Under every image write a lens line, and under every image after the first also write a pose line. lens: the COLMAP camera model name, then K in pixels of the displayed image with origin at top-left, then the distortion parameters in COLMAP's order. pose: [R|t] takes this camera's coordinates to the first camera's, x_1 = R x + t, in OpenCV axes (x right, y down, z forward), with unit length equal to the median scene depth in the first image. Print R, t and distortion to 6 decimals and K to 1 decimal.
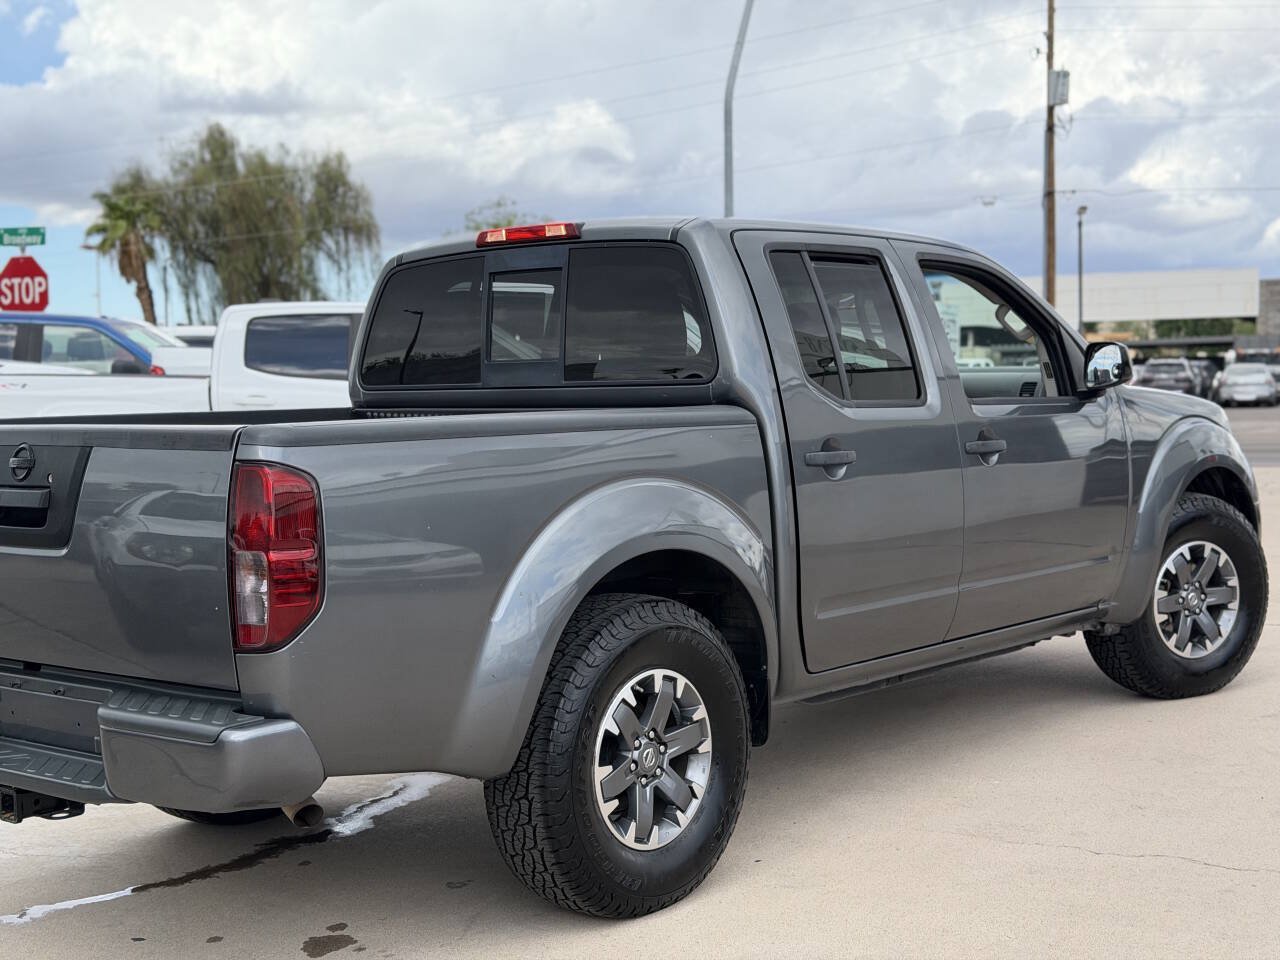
lens RADIAL K [[1818.3, 0, 631.8], [0, 1818.3, 482.0], [0, 0, 1]] dist [0.123008, 0.058982]
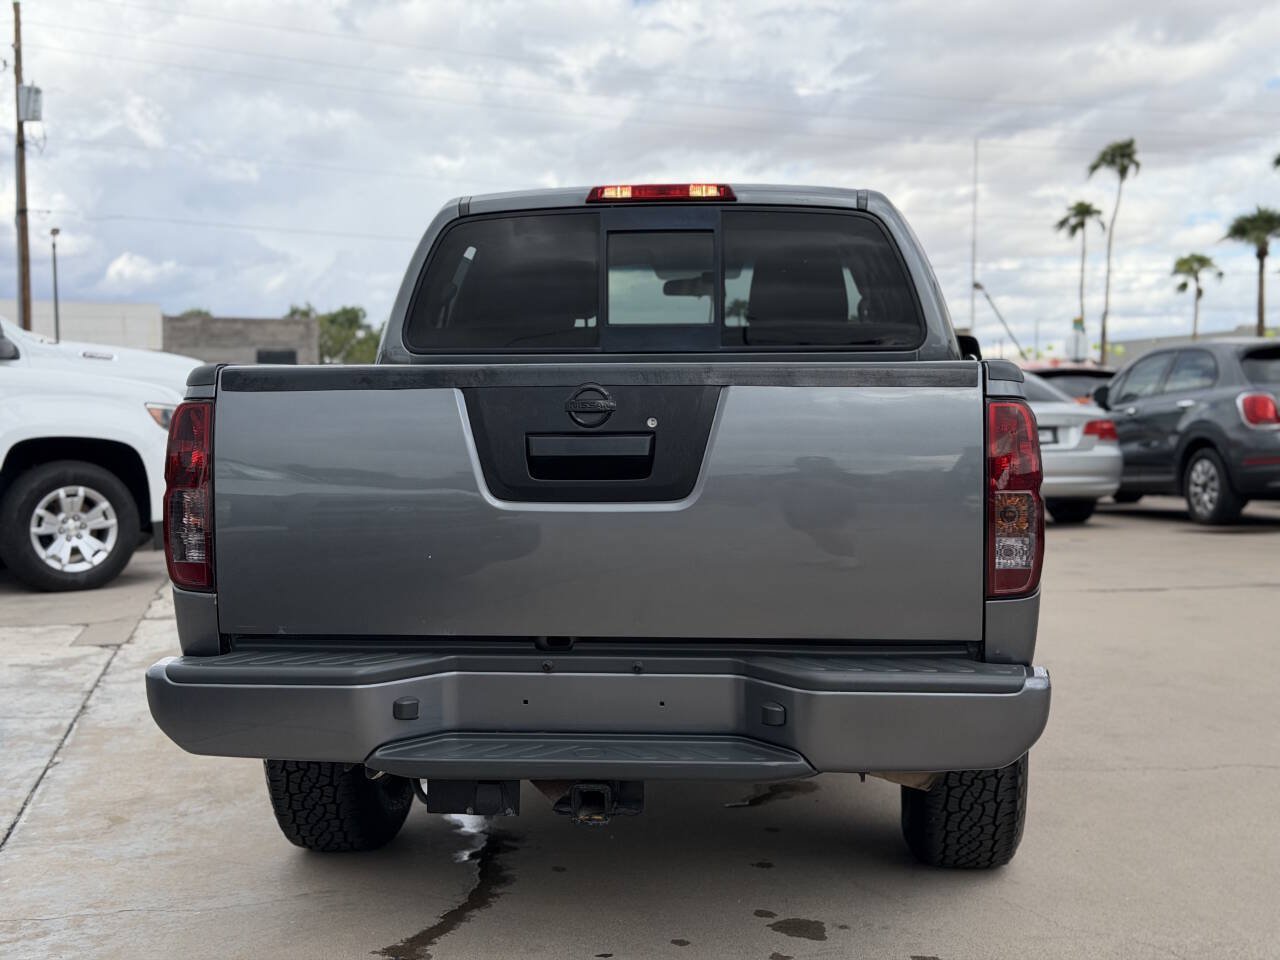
lens RADIAL K [[1819.3, 0, 677.6], [0, 1819.3, 475.5], [0, 0, 1]] dist [0.148241, -0.358189]
pose [[0.817845, -0.004013, 0.575424, -0.540074], [0.016385, 0.999733, -0.016314, 0.025278], [-0.575205, 0.022771, 0.817692, 0.193842]]
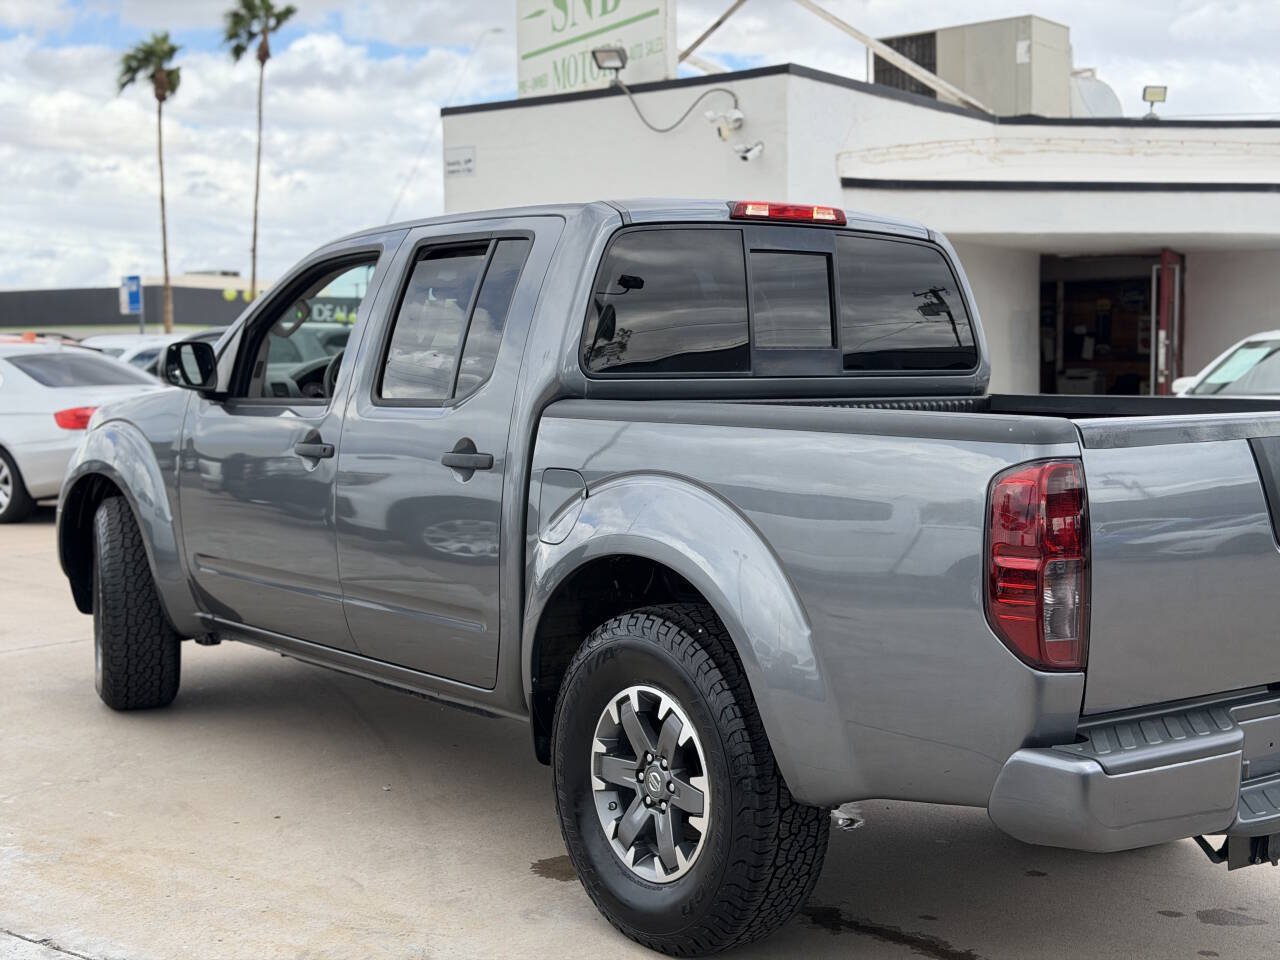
lens RADIAL K [[1818.3, 0, 631.8], [0, 1818.3, 482.0], [0, 0, 1]] dist [0.123008, 0.058982]
pose [[0.200530, -0.034353, 0.979085, -0.885951], [0.054915, 0.998208, 0.023777, -0.023173], [-0.978147, 0.048998, 0.202057, 0.806027]]
